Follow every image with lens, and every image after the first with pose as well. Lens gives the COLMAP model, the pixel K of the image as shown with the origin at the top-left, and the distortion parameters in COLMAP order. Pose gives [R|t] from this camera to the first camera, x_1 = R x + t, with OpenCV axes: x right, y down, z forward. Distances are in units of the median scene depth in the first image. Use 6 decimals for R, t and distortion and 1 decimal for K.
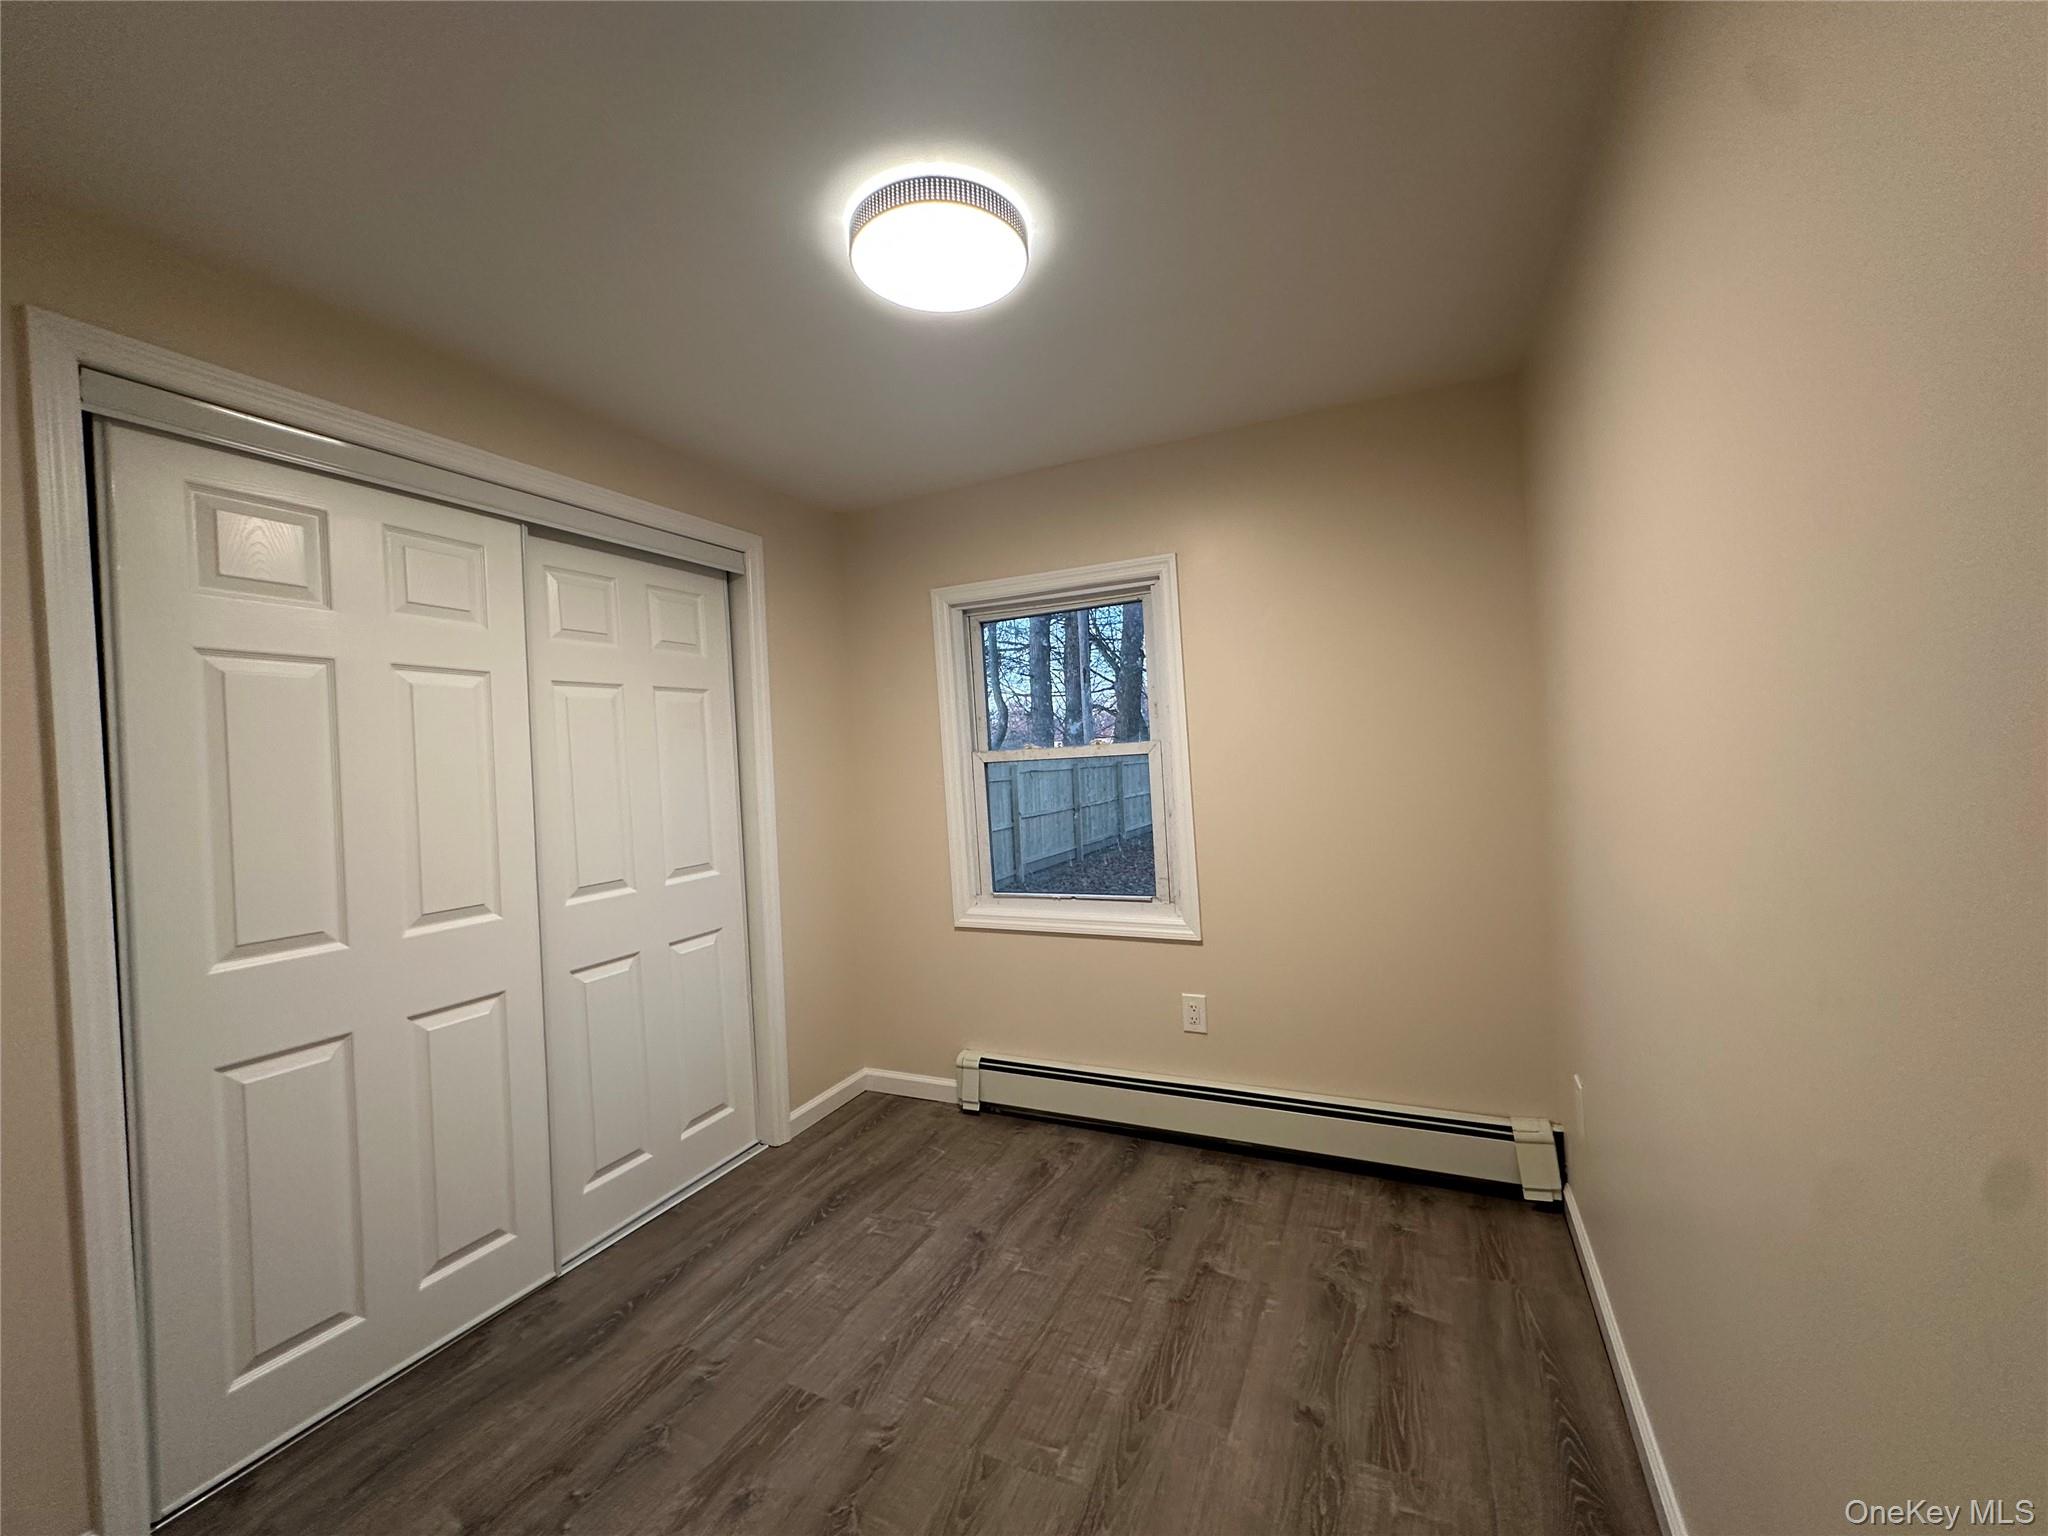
lens RADIAL K [[816.4, 0, 1023.1], [0, 816.4, 766.7], [0, 0, 1]] dist [-0.004149, 0.001044]
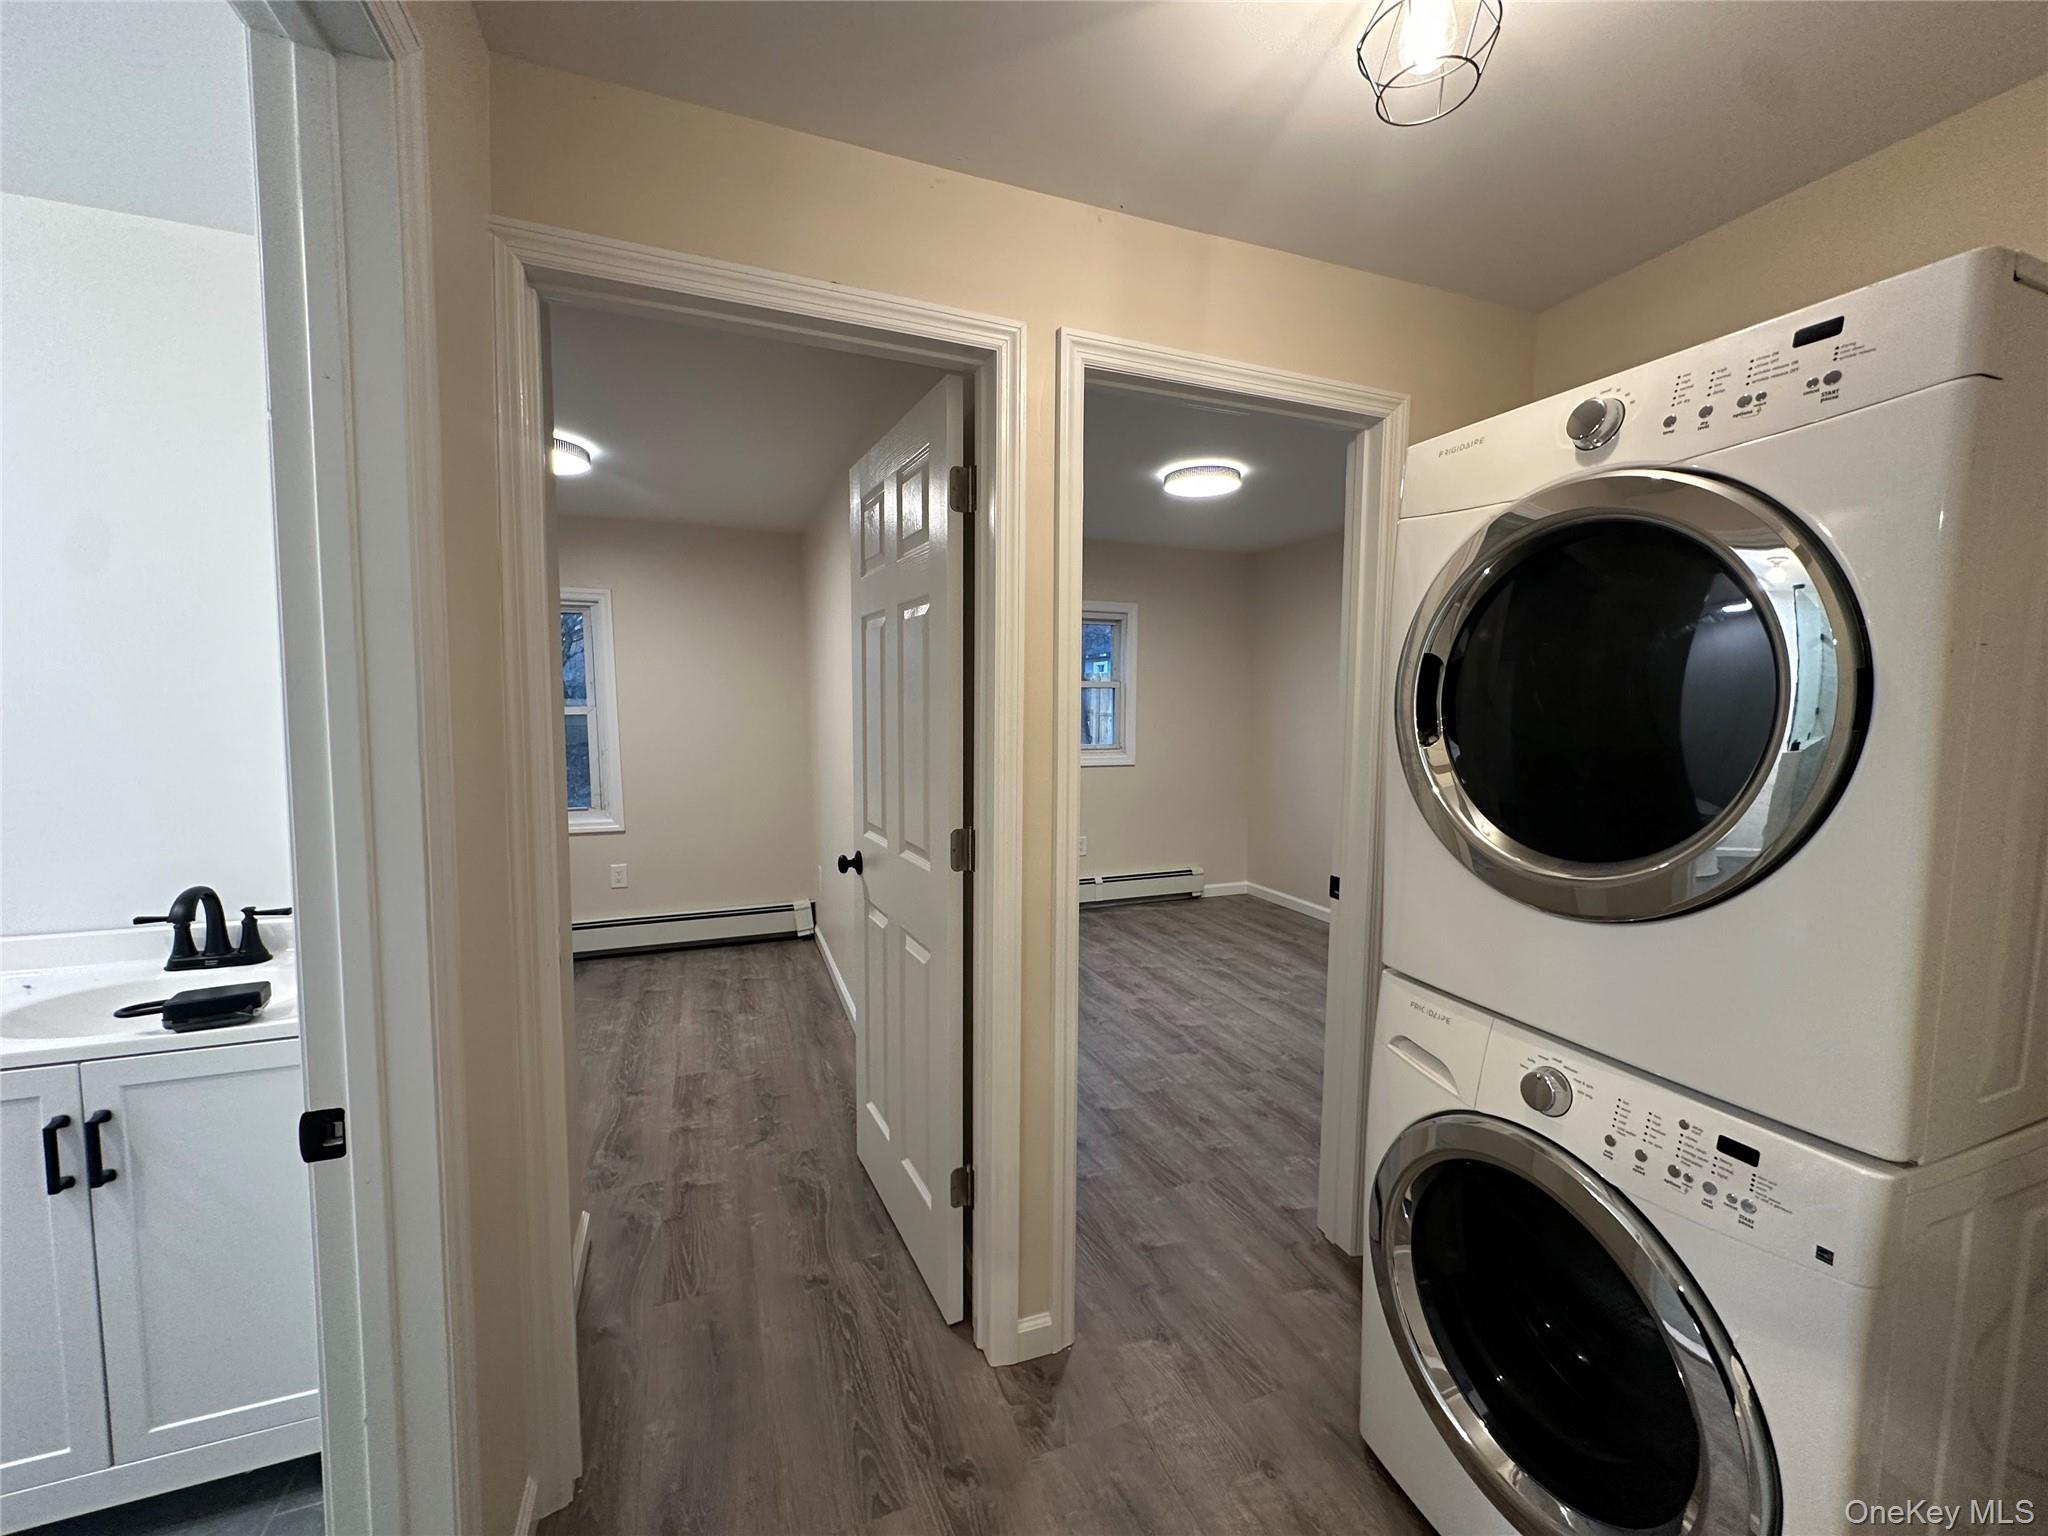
lens RADIAL K [[816.4, 0, 1023.1], [0, 816.4, 766.7], [0, 0, 1]] dist [-0.004149, 0.001044]
pose [[0.686794, -0.011453, 0.726762, -0.533467], [-0.027199, 0.998771, 0.041443, -0.004460], [-0.726343, -0.048230, 0.685638, -0.881910]]
